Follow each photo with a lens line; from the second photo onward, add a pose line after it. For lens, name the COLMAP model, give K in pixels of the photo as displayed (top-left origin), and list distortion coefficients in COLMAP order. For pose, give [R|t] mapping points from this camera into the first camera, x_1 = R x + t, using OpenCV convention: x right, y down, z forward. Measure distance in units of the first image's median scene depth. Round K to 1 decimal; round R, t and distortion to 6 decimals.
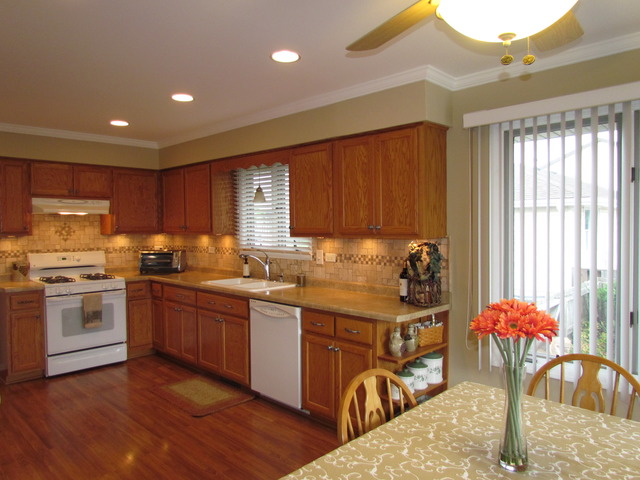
lens RADIAL K [[453.8, 0, 318.9], [0, 453.8, 241.8], [0, 0, 1]] dist [-0.032185, 0.020124]
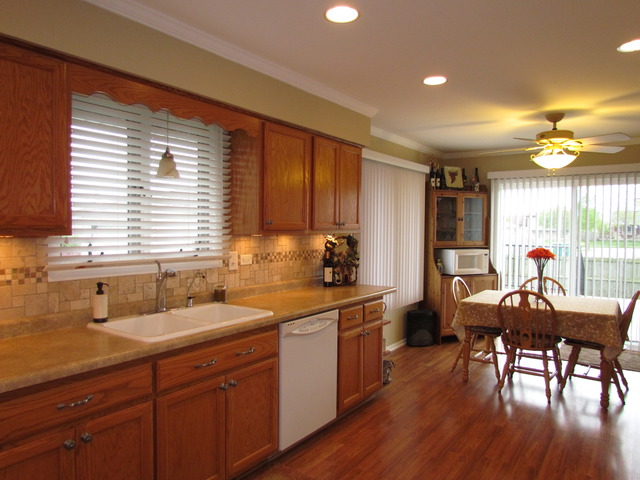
lens RADIAL K [[453.8, 0, 318.9], [0, 453.8, 241.8], [0, 0, 1]] dist [-0.032185, 0.020124]
pose [[-0.140778, -0.030897, 0.989559, -0.843217], [0.027072, 0.999019, 0.035044, -0.024111], [-0.989671, 0.031723, -0.139803, 1.024376]]
